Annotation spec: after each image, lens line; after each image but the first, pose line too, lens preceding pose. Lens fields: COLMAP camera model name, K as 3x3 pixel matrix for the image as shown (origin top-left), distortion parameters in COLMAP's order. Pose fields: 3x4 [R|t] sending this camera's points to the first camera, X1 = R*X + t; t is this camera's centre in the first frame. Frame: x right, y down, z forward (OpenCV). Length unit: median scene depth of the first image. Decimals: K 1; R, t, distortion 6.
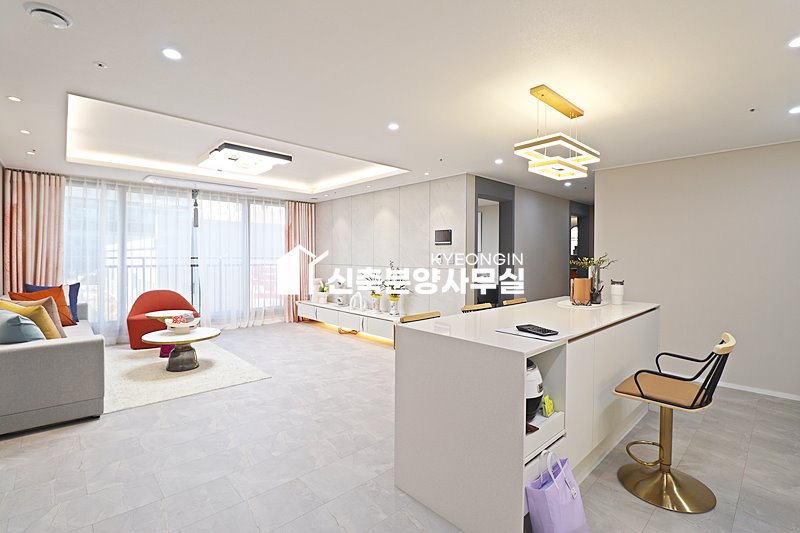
lens RADIAL K [[368.0, 0, 399.4], [0, 368.0, 259.0], [0, 0, 1]] dist [-0.002765, -0.012978]
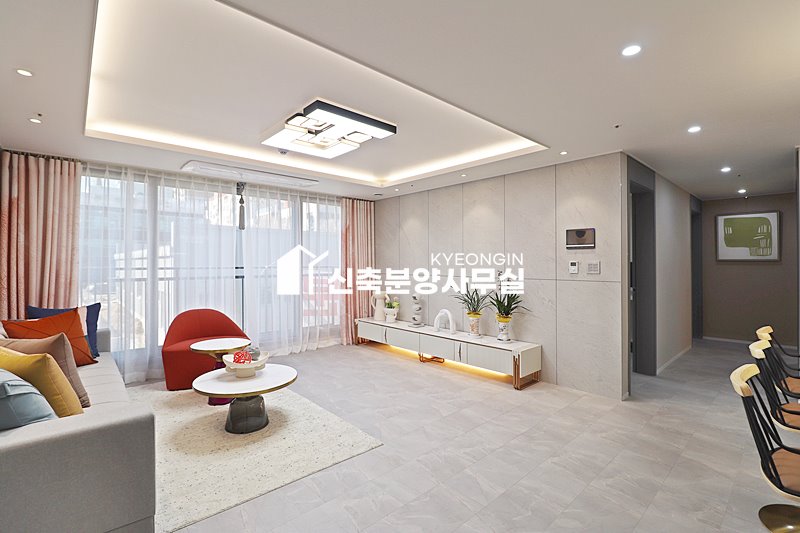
lens RADIAL K [[368.0, 0, 399.4], [0, 368.0, 259.0], [0, 0, 1]] dist [-0.002765, -0.012978]
pose [[0.999852, -0.007037, -0.015713, -0.304546], [0.006755, 0.999816, -0.017933, -0.008416], [0.015836, 0.017824, 0.999716, 0.314335]]
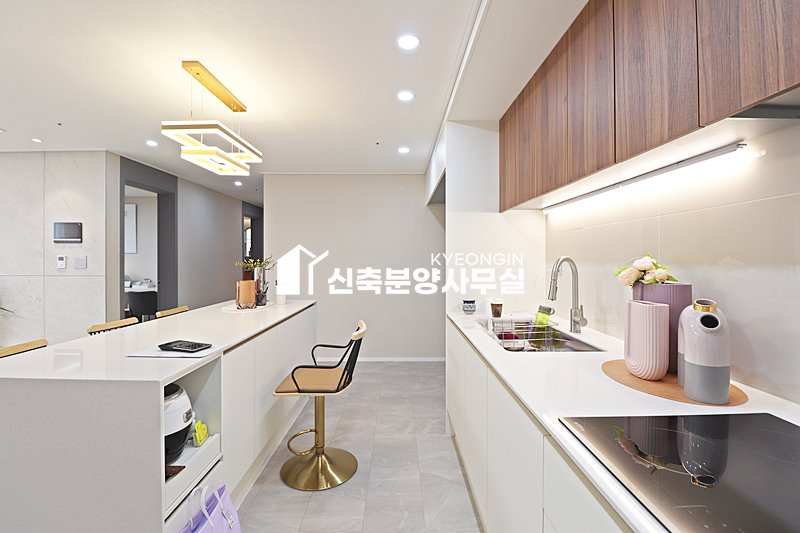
lens RADIAL K [[368.0, 0, 399.4], [0, 368.0, 259.0], [0, 0, 1]] dist [-0.002765, -0.012978]
pose [[0.681228, -0.006072, 0.732046, 0.048910], [0.009227, 0.999957, -0.000292, -0.000272], [-0.732013, 0.006953, 0.681255, 0.037051]]
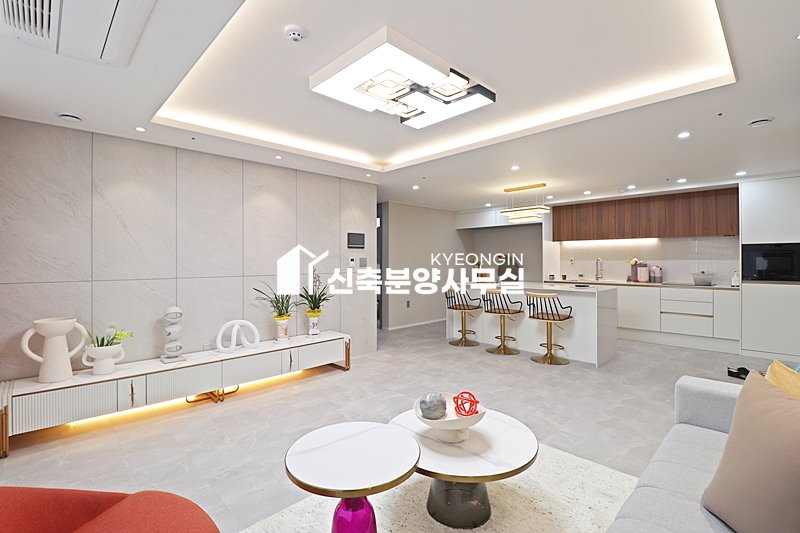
lens RADIAL K [[369.7, 0, 400.4], [0, 369.7, 259.4], [0, 0, 1]] dist [0.000772, -0.013306]
pose [[-0.022133, -0.006064, 0.999737, -1.120102], [0.011636, 0.999912, 0.006322, -0.016788], [-0.999687, 0.011773, -0.022061, 1.155624]]
